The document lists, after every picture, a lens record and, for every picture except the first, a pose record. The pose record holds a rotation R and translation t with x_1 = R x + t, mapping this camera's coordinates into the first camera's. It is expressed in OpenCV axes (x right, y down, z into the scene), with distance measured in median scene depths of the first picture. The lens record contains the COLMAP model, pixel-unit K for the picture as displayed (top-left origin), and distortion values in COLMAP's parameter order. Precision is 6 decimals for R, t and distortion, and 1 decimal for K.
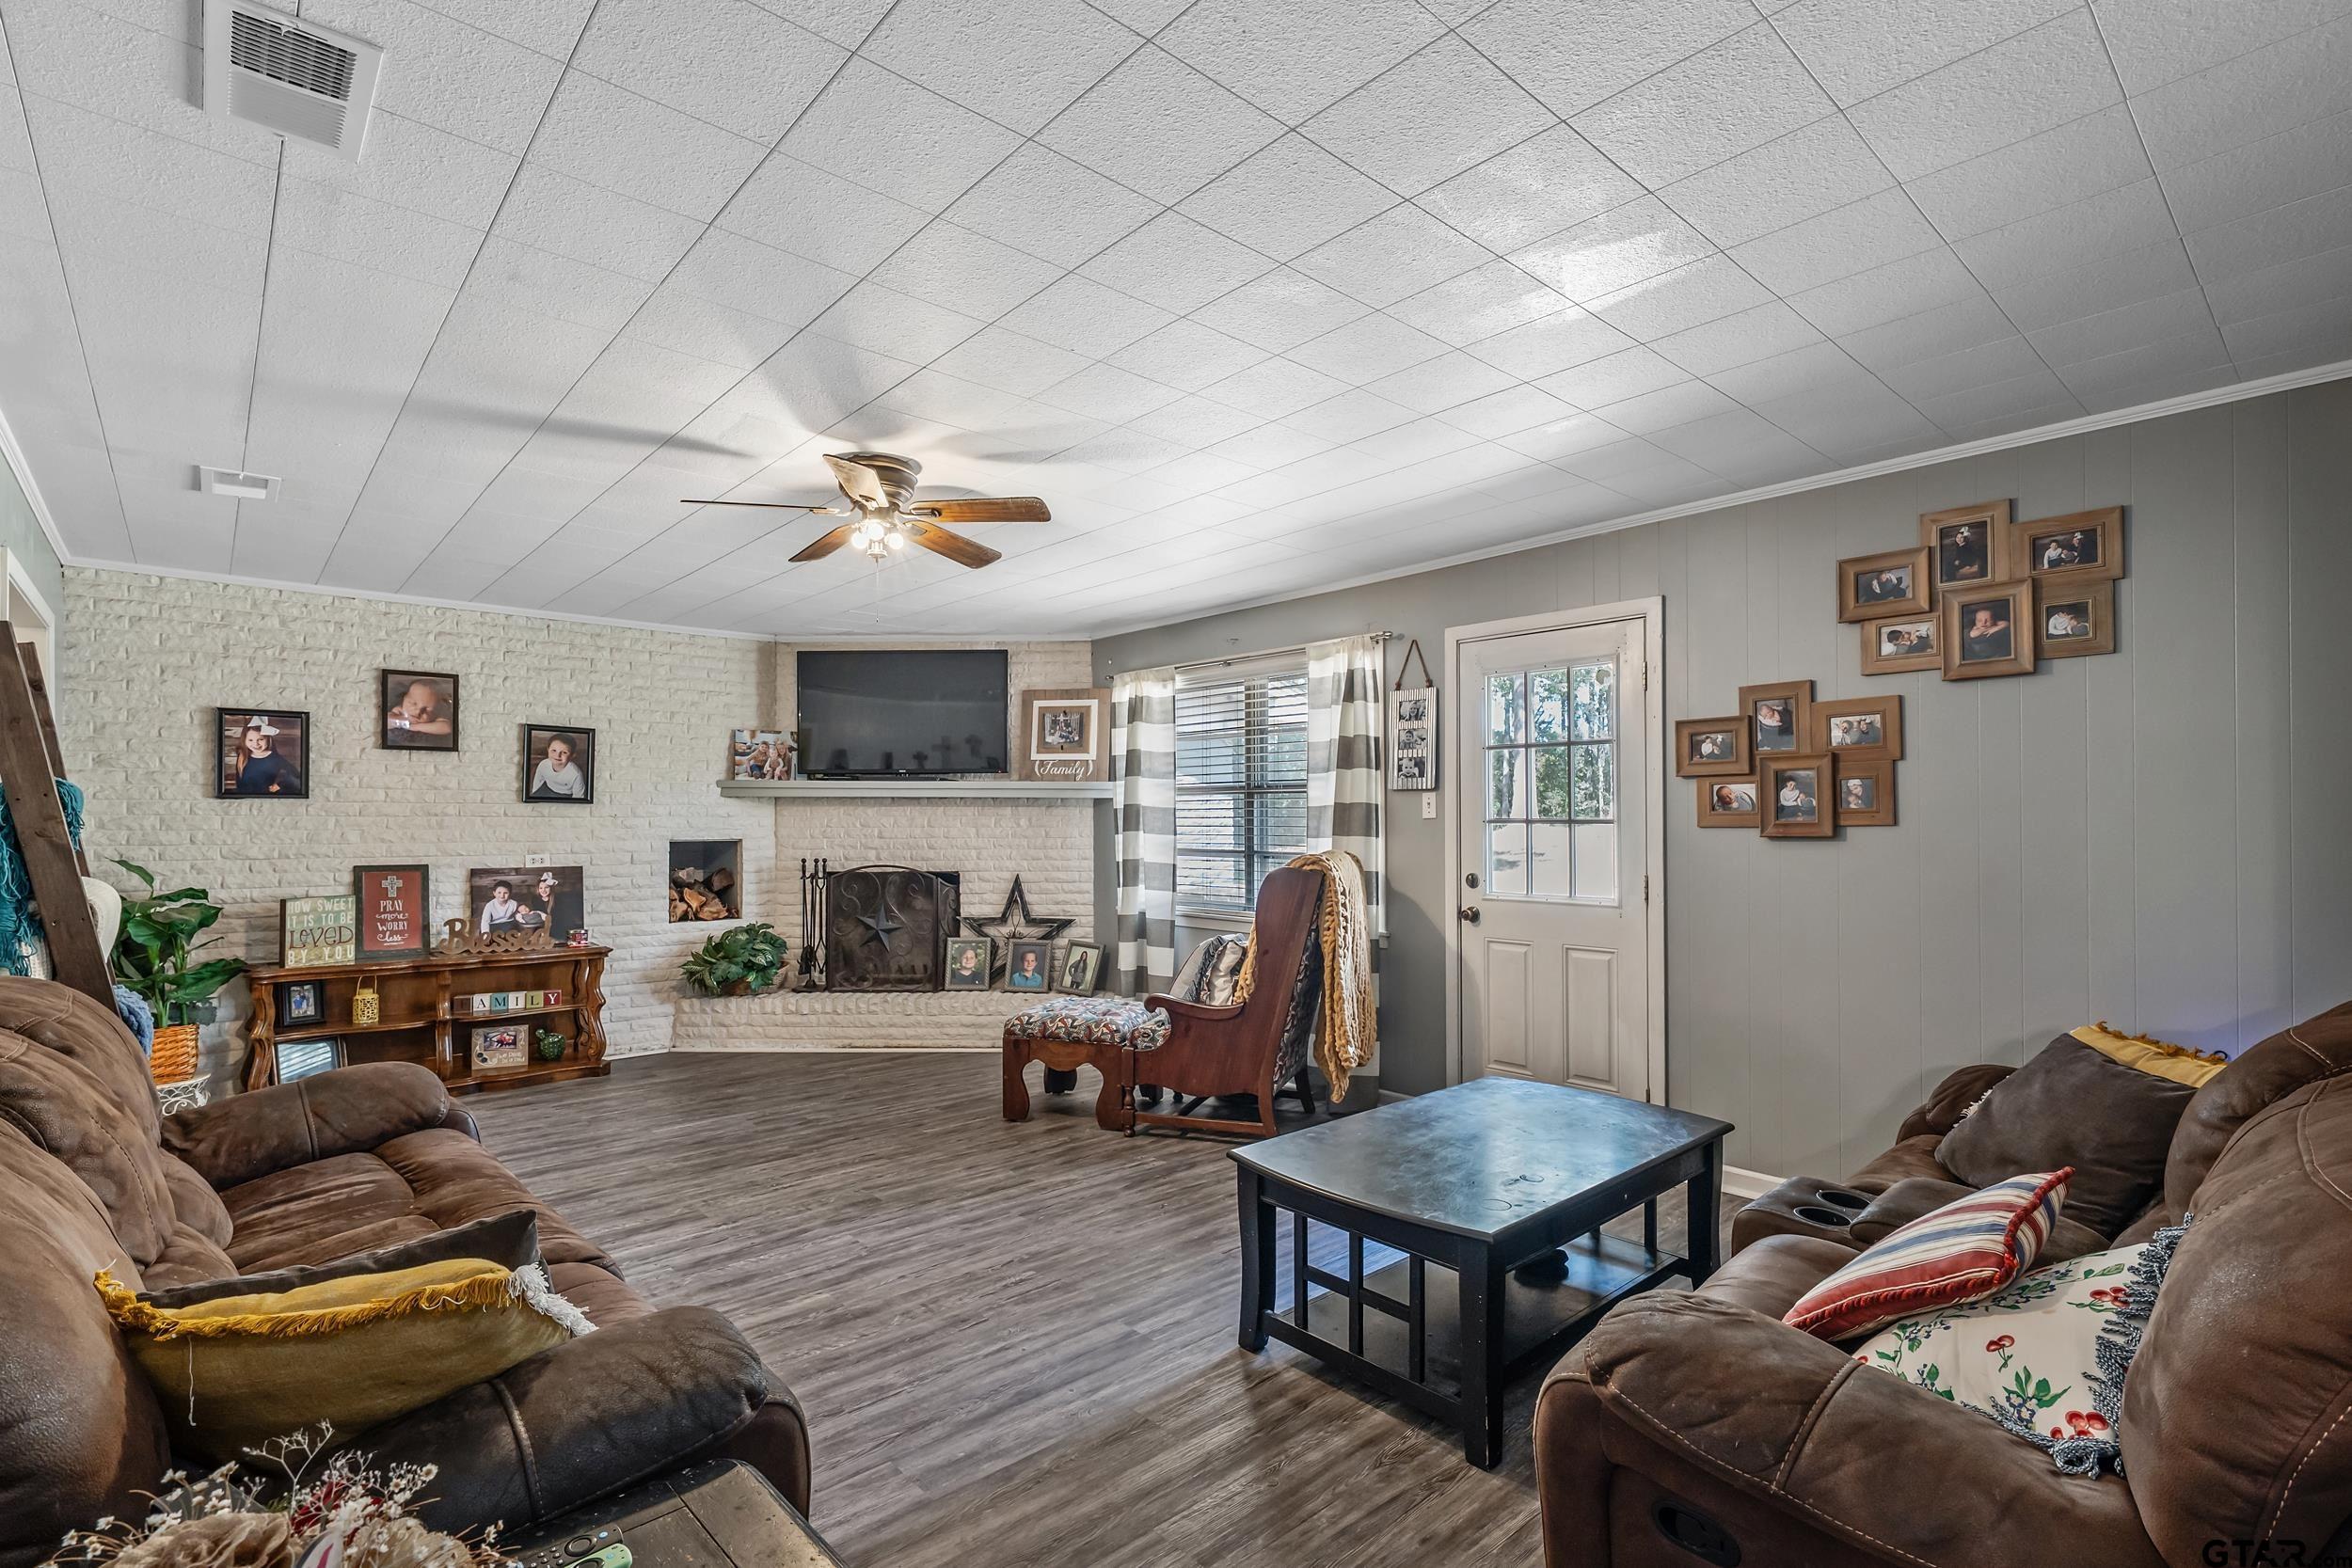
lens RADIAL K [[1103.3, 0, 1176.5], [0, 1103.3, 799.9], [0, 0, 1]] dist [-0.000020, -0.000045]
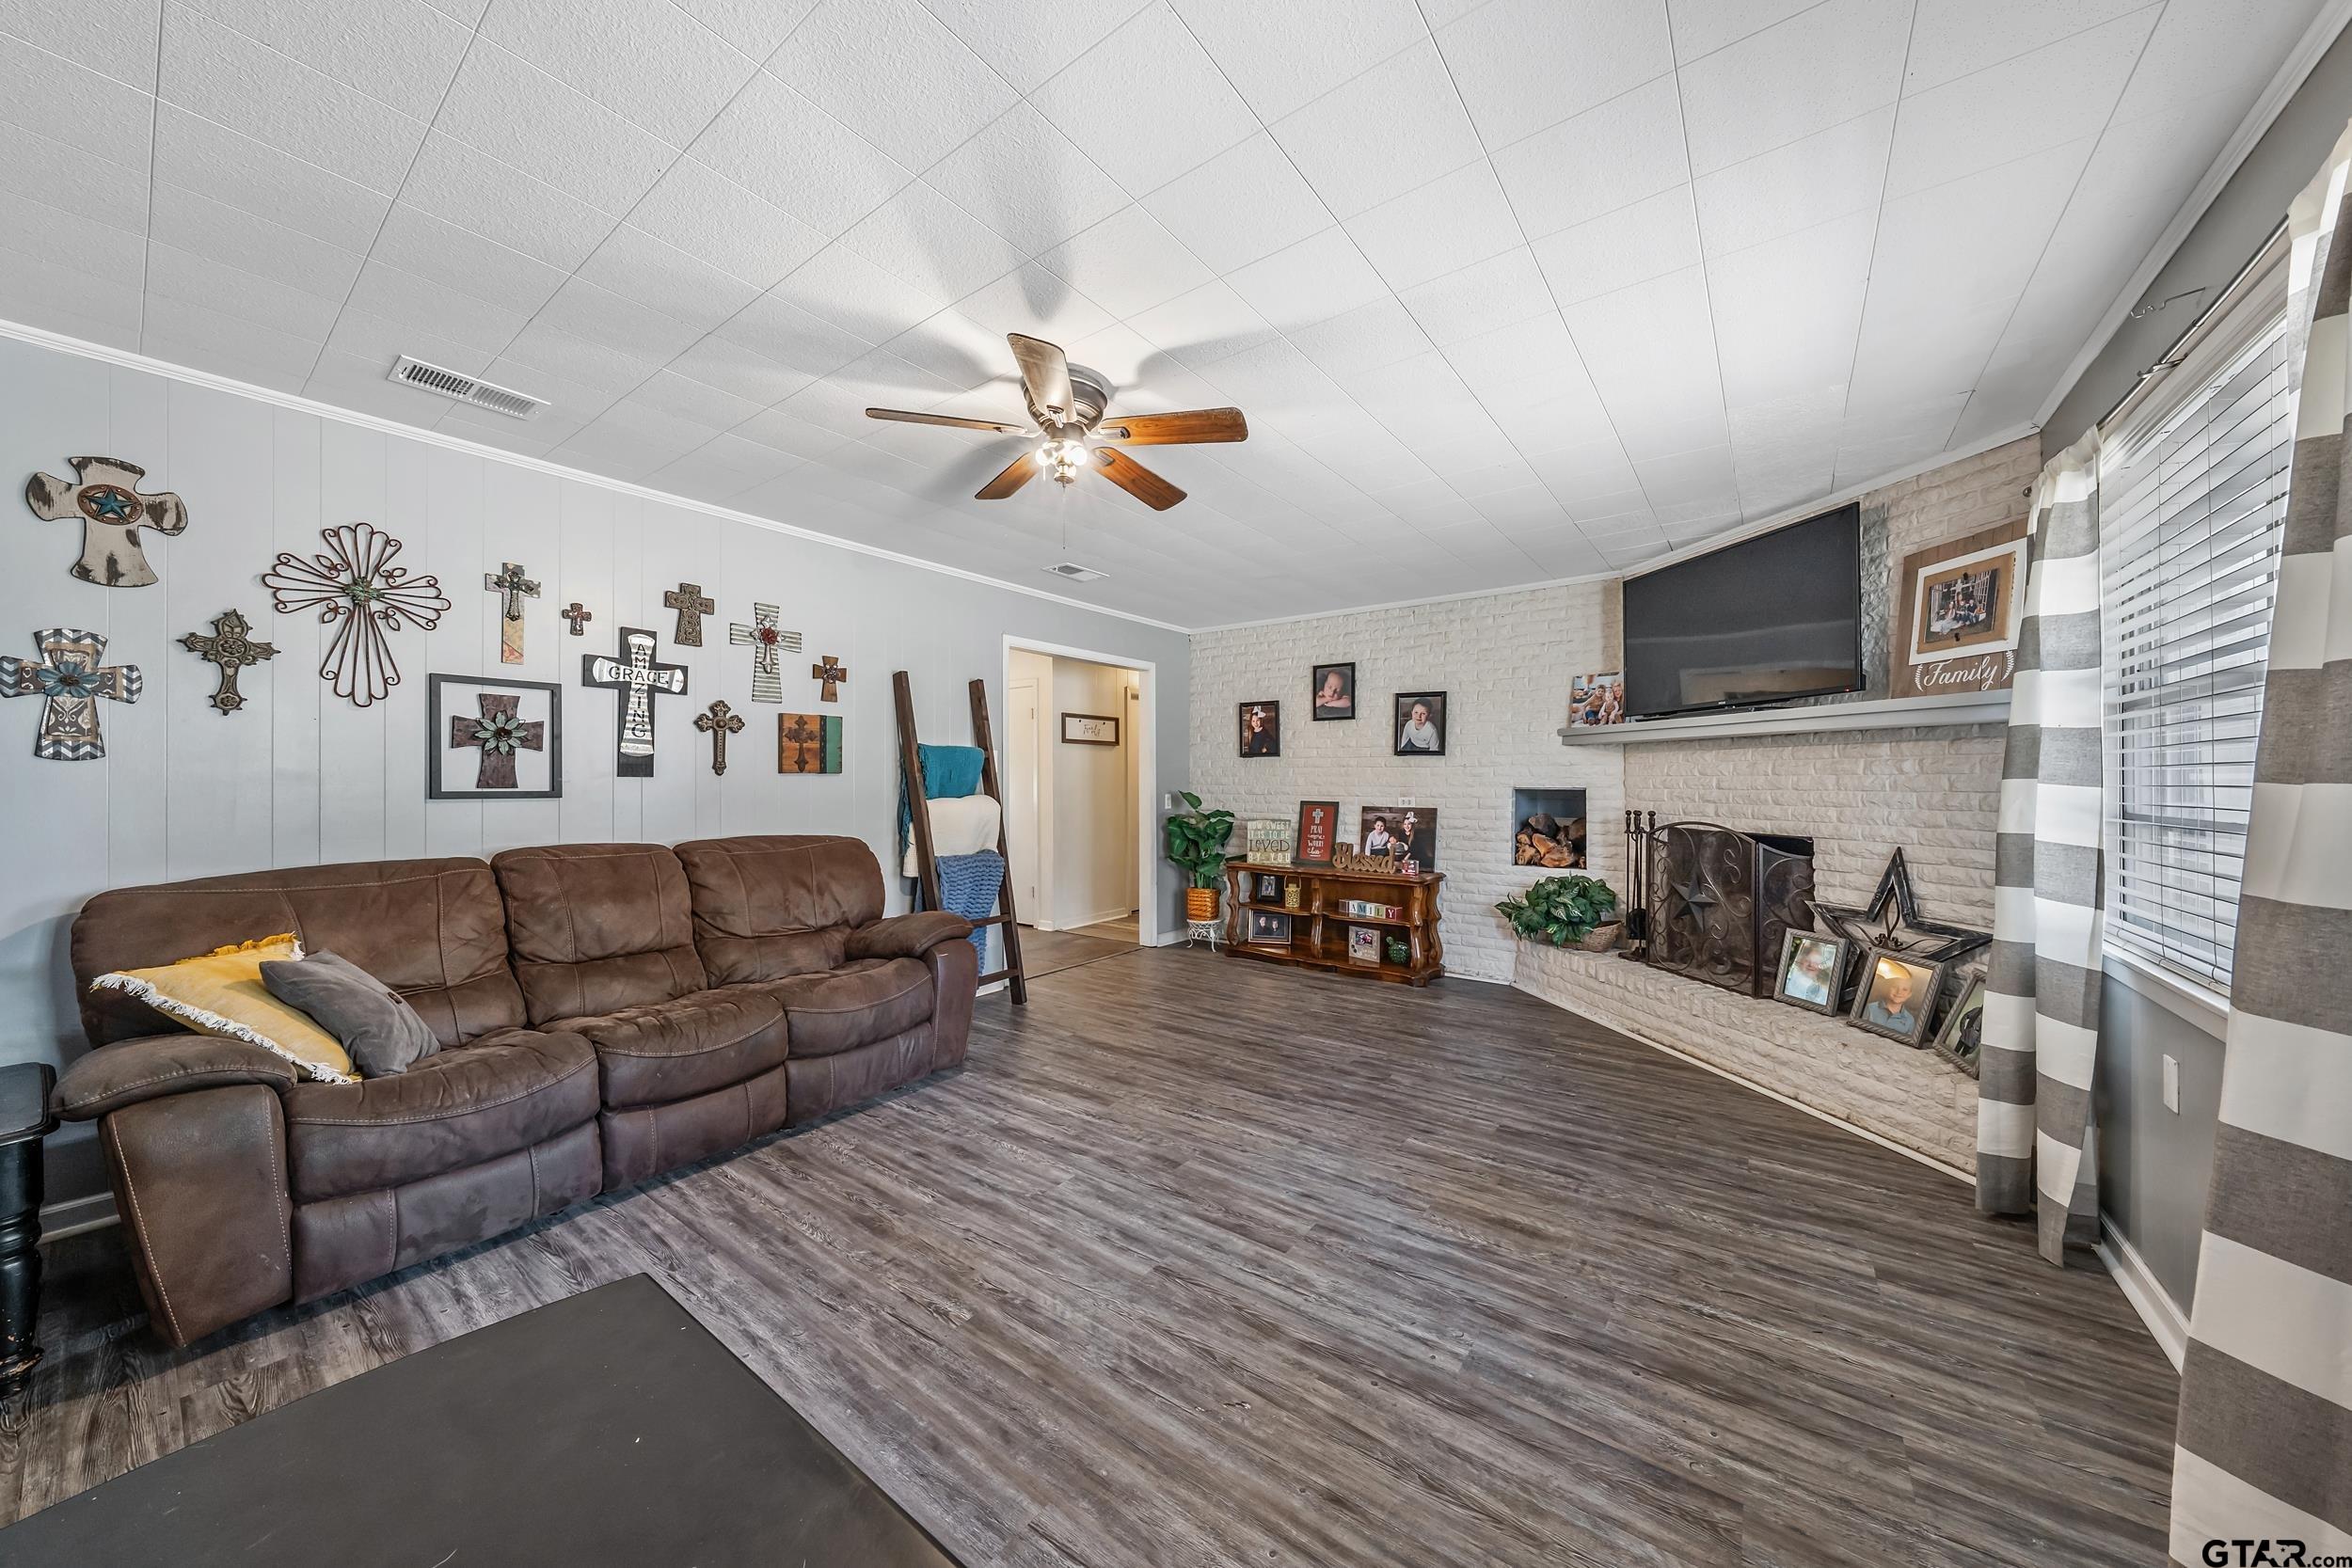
lens RADIAL K [[798.9, 0, 1173.4], [0, 798.9, 773.0], [0, 0, 1]] dist [-0.001507, -0.000038]
pose [[0.196203, -0.007597, -0.980534, 0.250079], [0.014535, 0.999883, -0.004838, 0.022480], [0.980455, -0.013303, 0.196291, 0.558381]]
